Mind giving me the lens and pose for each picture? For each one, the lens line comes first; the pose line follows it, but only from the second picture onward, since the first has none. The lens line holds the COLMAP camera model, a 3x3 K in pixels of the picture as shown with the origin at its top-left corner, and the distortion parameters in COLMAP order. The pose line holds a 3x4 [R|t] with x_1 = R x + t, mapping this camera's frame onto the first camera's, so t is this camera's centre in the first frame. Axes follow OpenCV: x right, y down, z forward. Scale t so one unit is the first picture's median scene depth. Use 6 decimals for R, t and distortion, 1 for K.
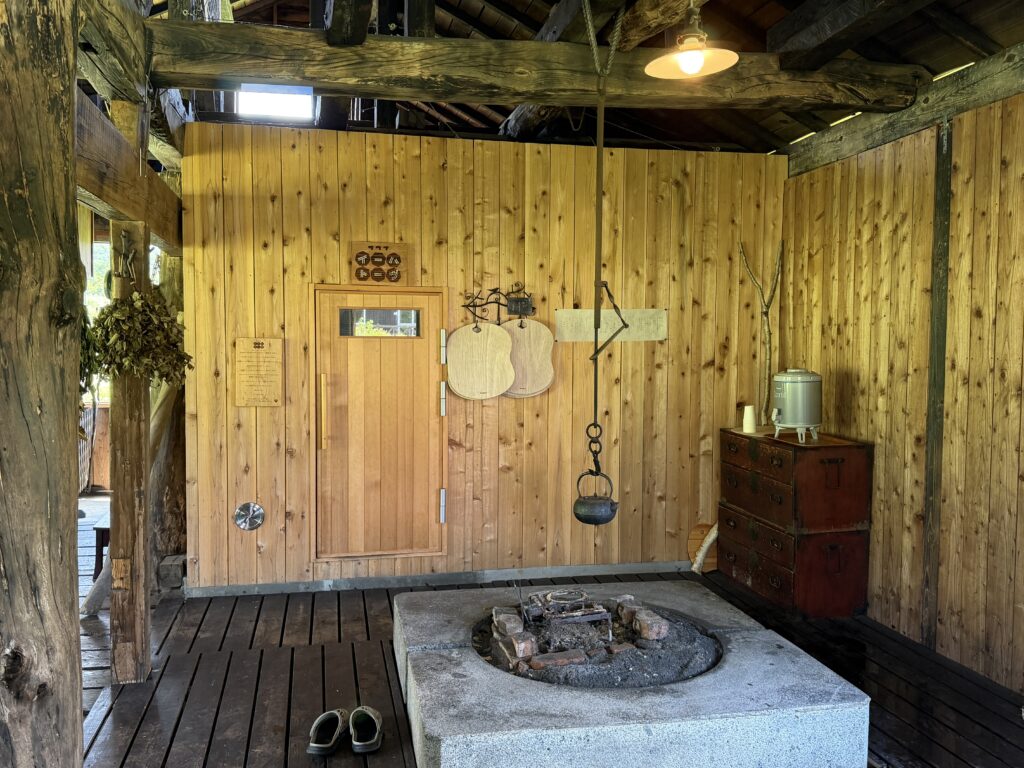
lens RADIAL K [[905.9, 0, 512.7], [0, 905.9, 395.0], [0, 0, 1]] dist [0.050725, -0.101309]
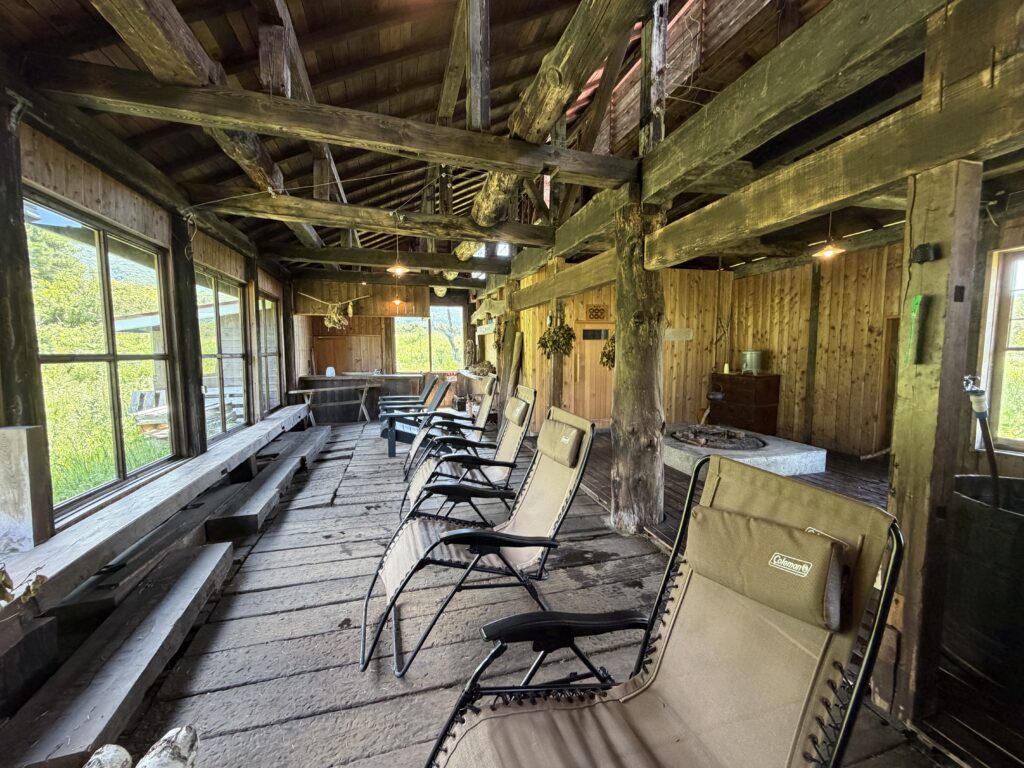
lens RADIAL K [[415.2, 0, 518.2], [0, 415.2, 387.1], [0, 0, 1]] dist [0.008461, 0.000090]
pose [[0.997844, -0.018848, 0.062861, -0.521832], [0.016703, 0.999266, 0.034485, 0.033665], [-0.063465, -0.033361, 0.997426, -0.251317]]
